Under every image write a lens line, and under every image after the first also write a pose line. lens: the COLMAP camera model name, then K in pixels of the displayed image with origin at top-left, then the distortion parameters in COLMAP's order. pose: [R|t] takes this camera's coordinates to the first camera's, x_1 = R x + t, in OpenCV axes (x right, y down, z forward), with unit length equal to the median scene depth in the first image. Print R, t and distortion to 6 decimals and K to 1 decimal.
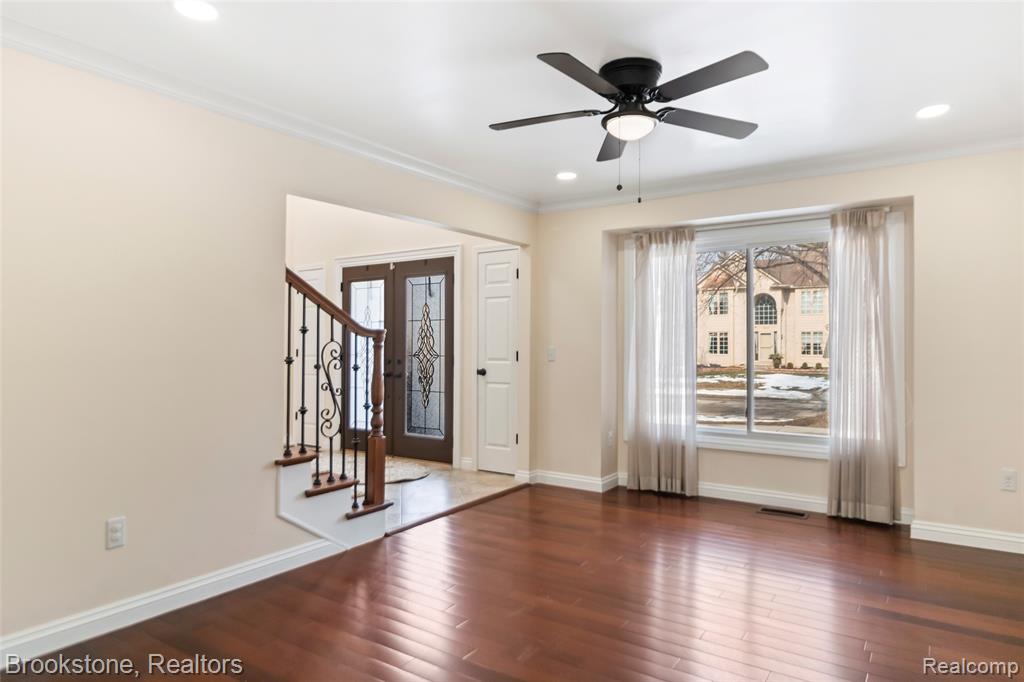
lens RADIAL K [[628.2, 0, 512.0], [0, 628.2, 341.0], [0, 0, 1]] dist [-0.000146, 0.000564]
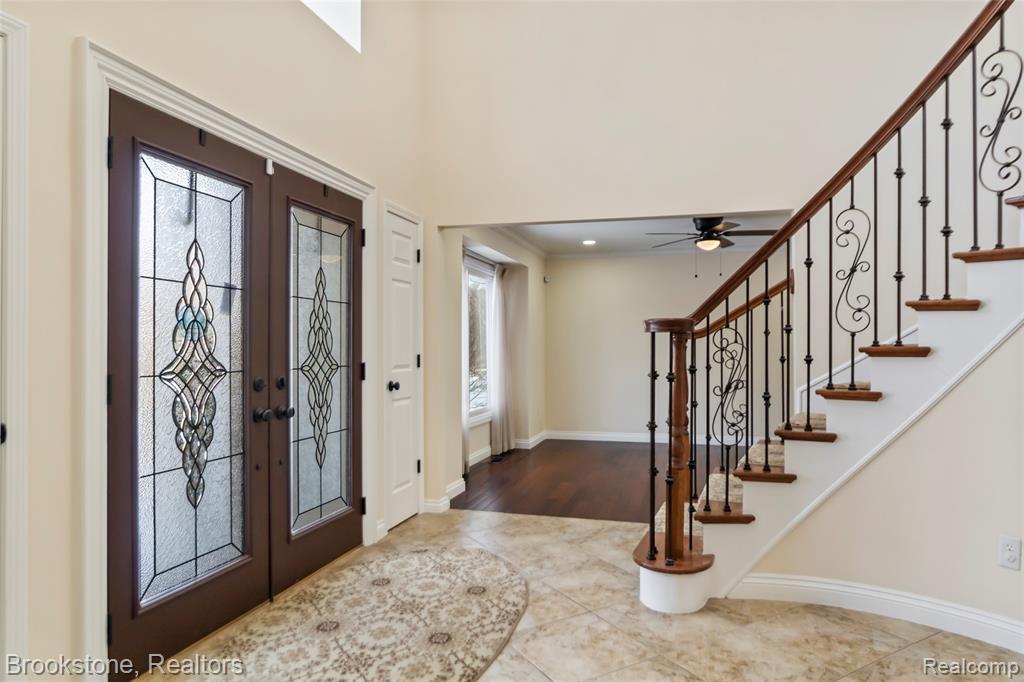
lens RADIAL K [[628.2, 0, 512.0], [0, 628.2, 341.0], [0, 0, 1]] dist [-0.000146, 0.000564]
pose [[-0.325208, 0.013457, 0.945547, -0.744038], [-0.006981, 0.999837, -0.016631, 0.010288], [-0.945617, -0.012009, -0.325061, 1.101493]]
